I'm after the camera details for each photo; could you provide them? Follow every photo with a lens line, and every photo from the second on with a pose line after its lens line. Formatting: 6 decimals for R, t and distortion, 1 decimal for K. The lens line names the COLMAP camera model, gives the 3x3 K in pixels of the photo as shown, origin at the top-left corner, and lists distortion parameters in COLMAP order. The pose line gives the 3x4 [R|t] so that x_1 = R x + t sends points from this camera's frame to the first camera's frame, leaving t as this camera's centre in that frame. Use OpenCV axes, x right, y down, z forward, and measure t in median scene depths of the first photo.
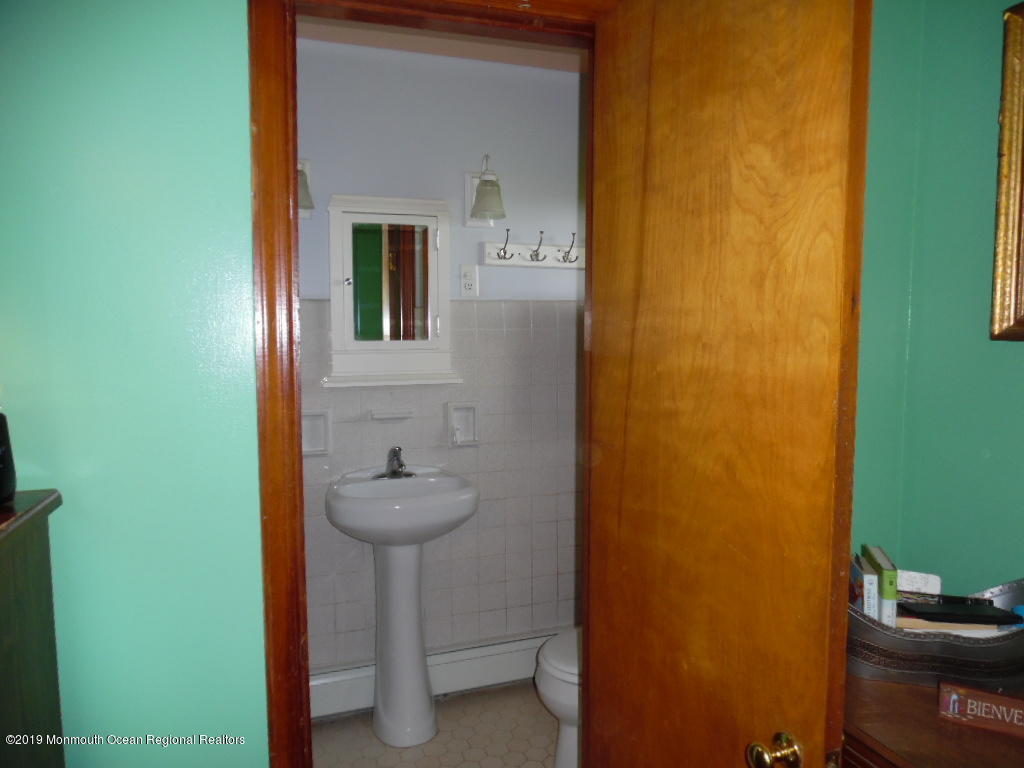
lens RADIAL K [[711.3, 0, 511.8], [0, 711.3, 383.7], [0, 0, 1]] dist [-0.004167, -0.000430]
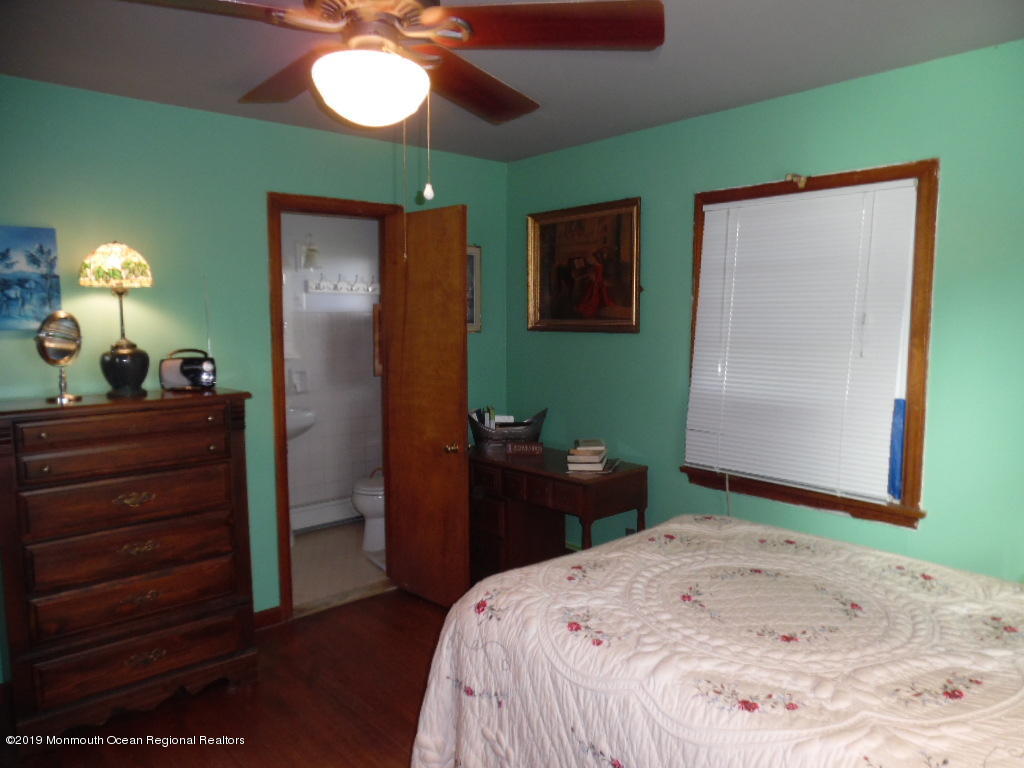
lens RADIAL K [[711.3, 0, 511.8], [0, 711.3, 383.7], [0, 0, 1]] dist [-0.004167, -0.000430]
pose [[0.928771, -0.038343, 0.368665, -0.239151], [0.036160, 0.999264, 0.012830, 0.060872], [-0.368885, 0.001415, 0.929474, -0.892742]]
